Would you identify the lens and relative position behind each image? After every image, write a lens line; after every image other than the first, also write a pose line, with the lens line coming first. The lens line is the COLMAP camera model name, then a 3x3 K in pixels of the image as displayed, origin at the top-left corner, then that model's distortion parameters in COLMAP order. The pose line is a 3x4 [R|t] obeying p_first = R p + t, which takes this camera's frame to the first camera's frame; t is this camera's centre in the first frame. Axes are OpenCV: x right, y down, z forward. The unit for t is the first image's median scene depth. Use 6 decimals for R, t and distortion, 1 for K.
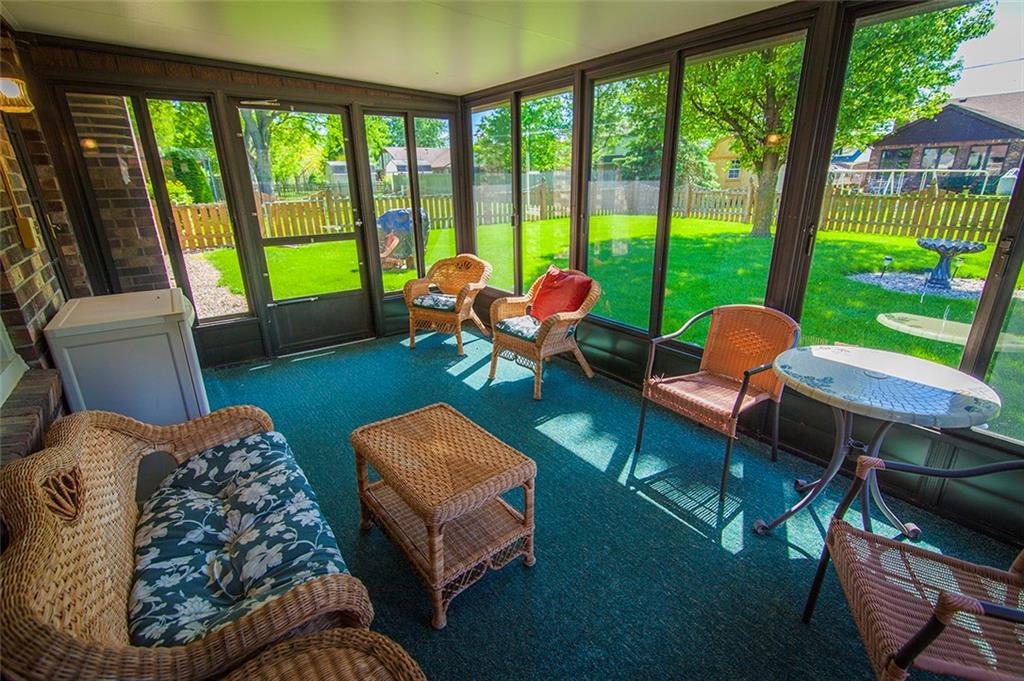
lens RADIAL K [[459.1, 0, 518.6], [0, 459.1, 339.0], [0, 0, 1]] dist [0.000339, 0.000079]
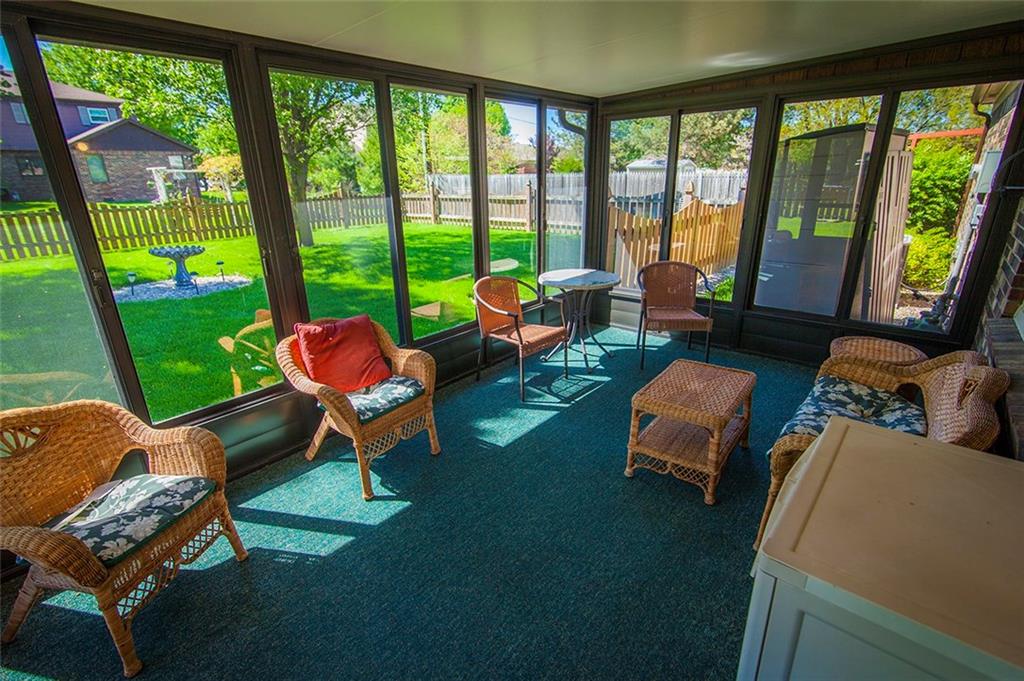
lens RADIAL K [[476.0, 0, 512.0], [0, 476.0, 340.5], [0, 0, 1]] dist [-0.000790, -0.000306]
pose [[-0.201303, -0.309914, 0.929210, -0.955792], [0.340966, 0.867132, 0.363076, -0.406401], [-0.918270, 0.389917, -0.068886, 1.150152]]
